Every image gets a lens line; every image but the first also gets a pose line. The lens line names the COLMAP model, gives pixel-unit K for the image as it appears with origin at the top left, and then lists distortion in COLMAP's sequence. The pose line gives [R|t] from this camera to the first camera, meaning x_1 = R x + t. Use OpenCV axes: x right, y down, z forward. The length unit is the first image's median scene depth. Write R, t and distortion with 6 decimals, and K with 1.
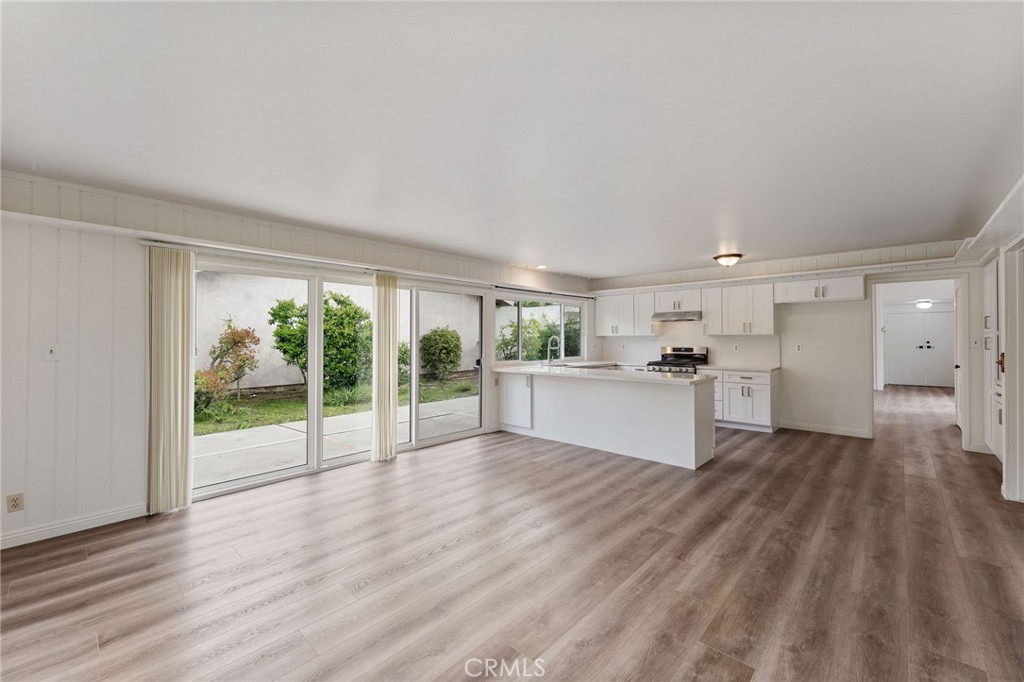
lens RADIAL K [[414.1, 0, 514.3], [0, 414.1, 335.5], [0, 0, 1]] dist [0.002475, -0.000937]
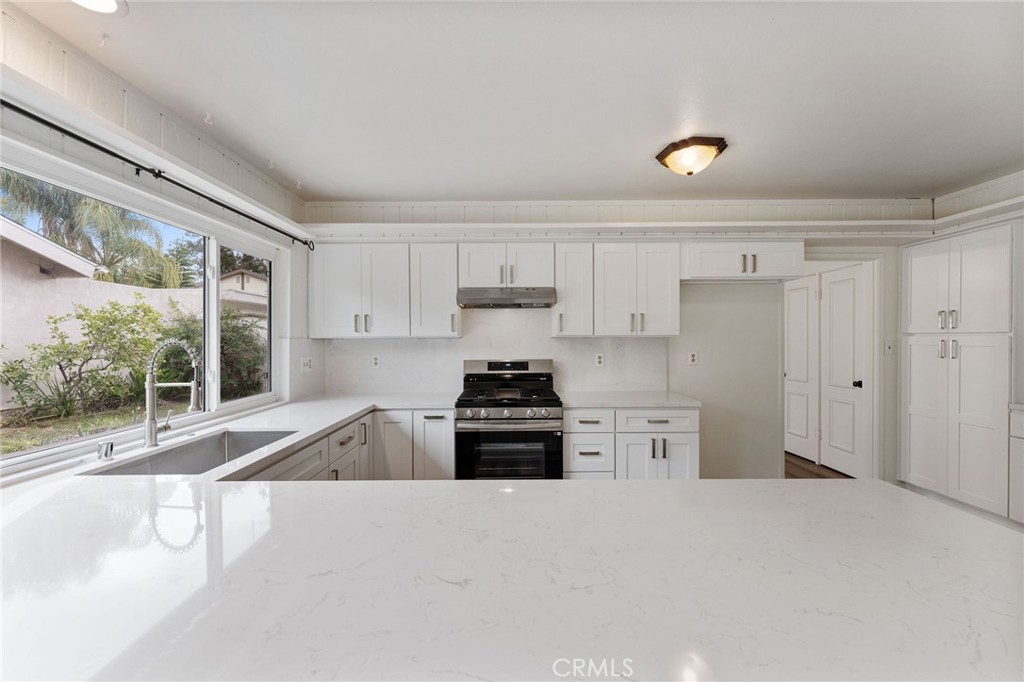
lens RADIAL K [[414.1, 0, 507.0], [0, 414.1, 340.5], [0, 0, 1]] dist [0.002475, -0.000937]
pose [[0.741294, -0.004026, 0.671169, 0.074396], [-0.001372, 0.999971, 0.007514, 0.000289], [-0.671179, -0.006491, 0.741267, 0.648742]]
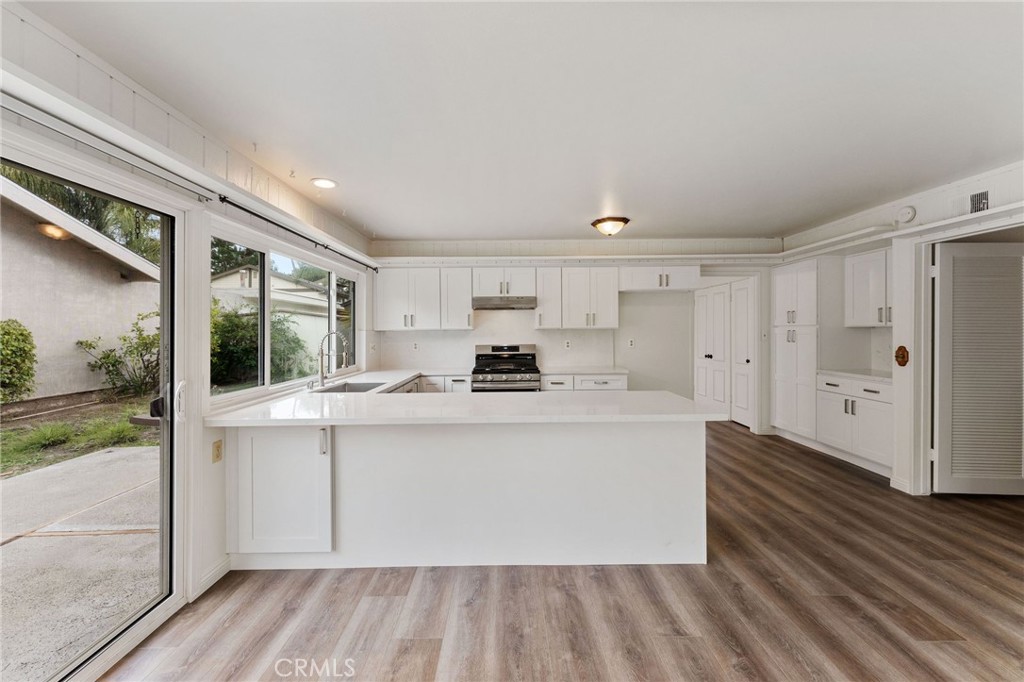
lens RADIAL K [[414.1, 0, 508.9], [0, 414.1, 332.0], [0, 0, 1]] dist [0.002475, -0.000937]
pose [[0.734818, -0.005831, 0.678240, -0.090203], [0.002265, 0.999979, 0.006143, 0.000172], [-0.678261, -0.002978, 0.734815, 0.466286]]
